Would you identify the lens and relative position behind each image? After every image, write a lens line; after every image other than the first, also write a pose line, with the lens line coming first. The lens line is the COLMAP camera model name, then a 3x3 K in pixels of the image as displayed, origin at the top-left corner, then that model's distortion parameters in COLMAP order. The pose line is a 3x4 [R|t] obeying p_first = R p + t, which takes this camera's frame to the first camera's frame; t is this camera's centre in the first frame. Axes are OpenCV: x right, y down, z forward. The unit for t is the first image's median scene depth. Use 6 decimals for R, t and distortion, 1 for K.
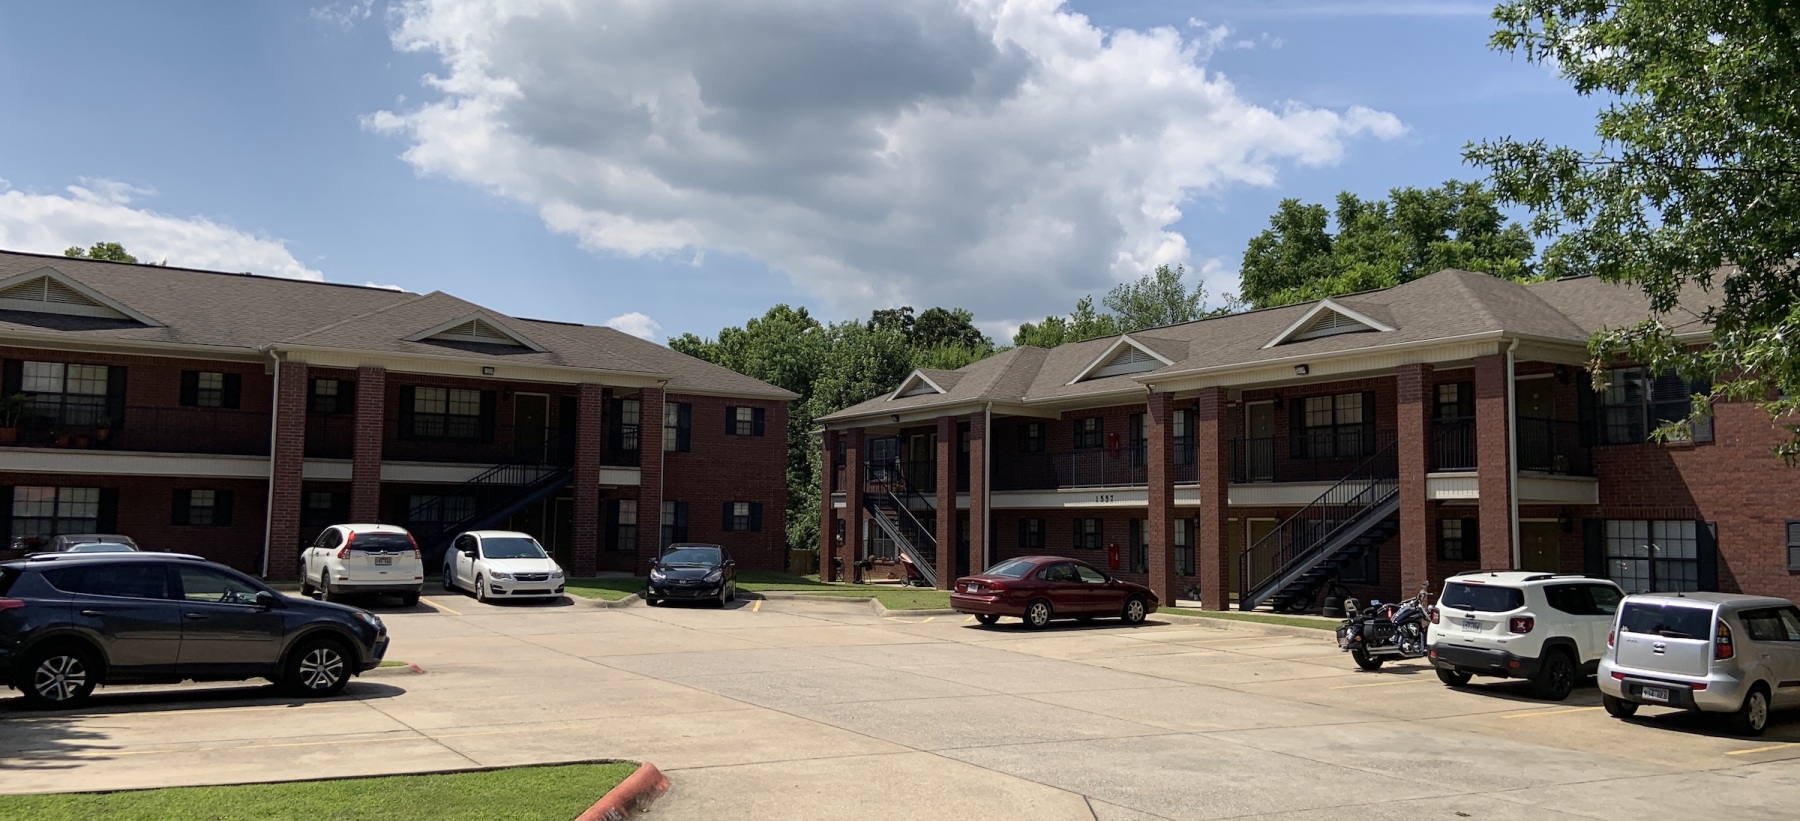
lens RADIAL K [[1294.3, 0, 900.0], [0, 1294.3, 410.5], [0, 0, 1]] dist [0.039023, -0.001620]
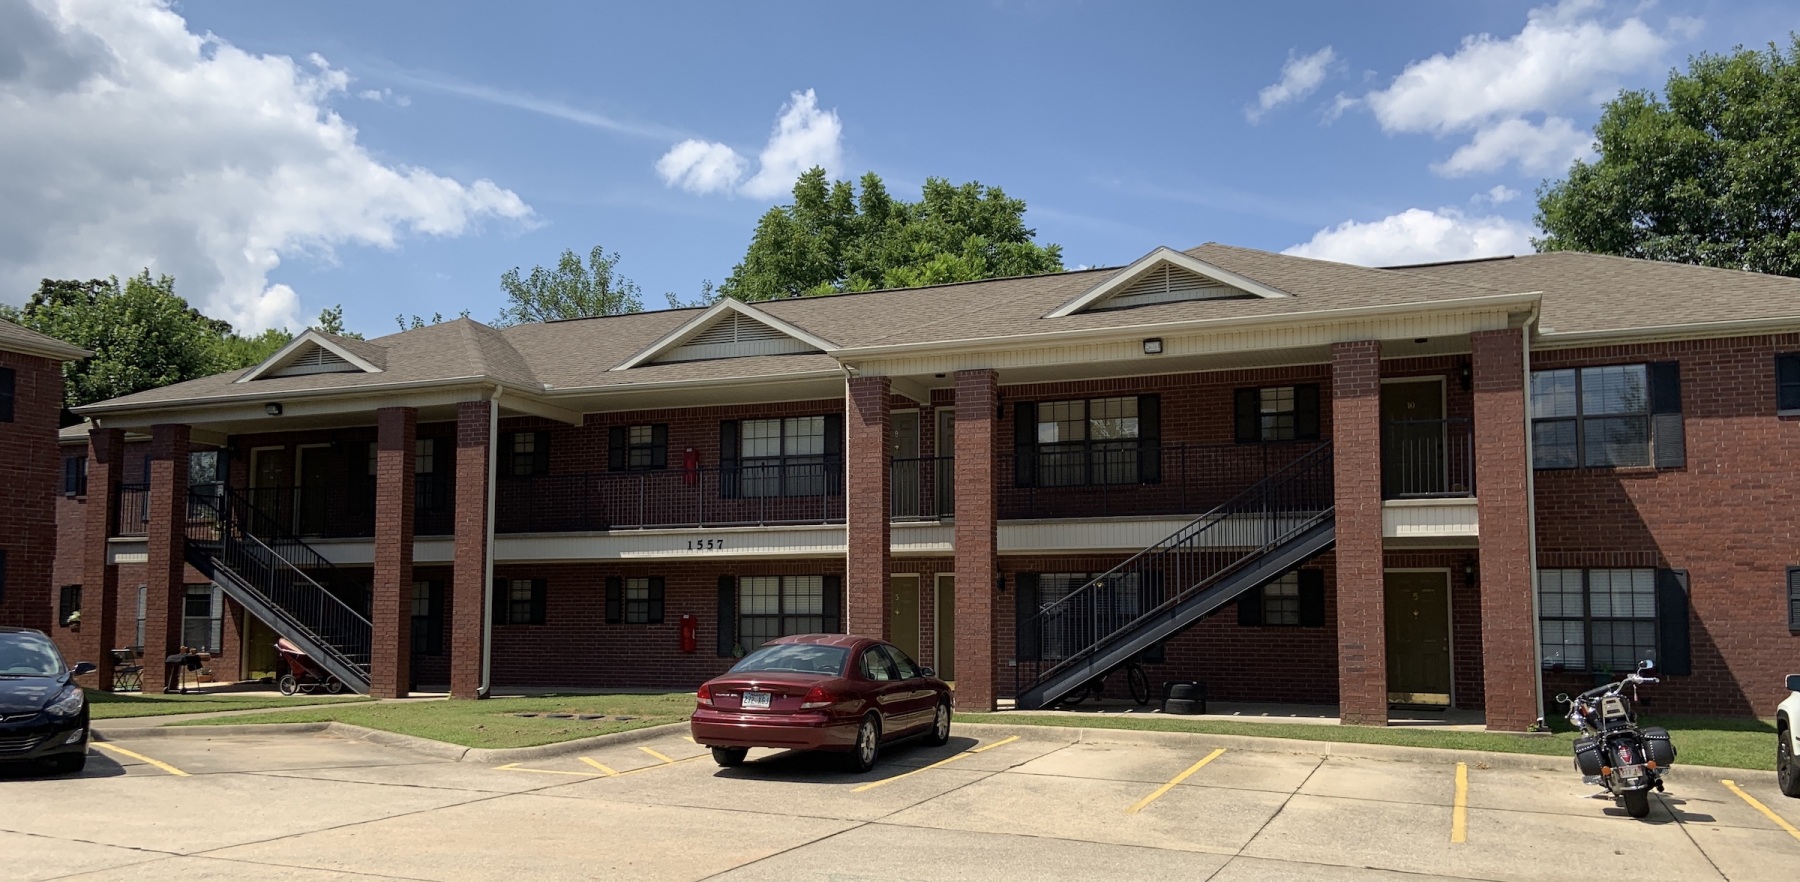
lens RADIAL K [[1346.2, 0, 898.6], [0, 1346.2, 513.3], [0, 0, 1]] dist [0.052801, -0.007940]
pose [[0.818242, 0.029977, 0.574091, -0.146557], [-0.043347, 0.999014, 0.009617, 0.040876], [-0.573237, -0.032754, 0.818735, 0.387940]]
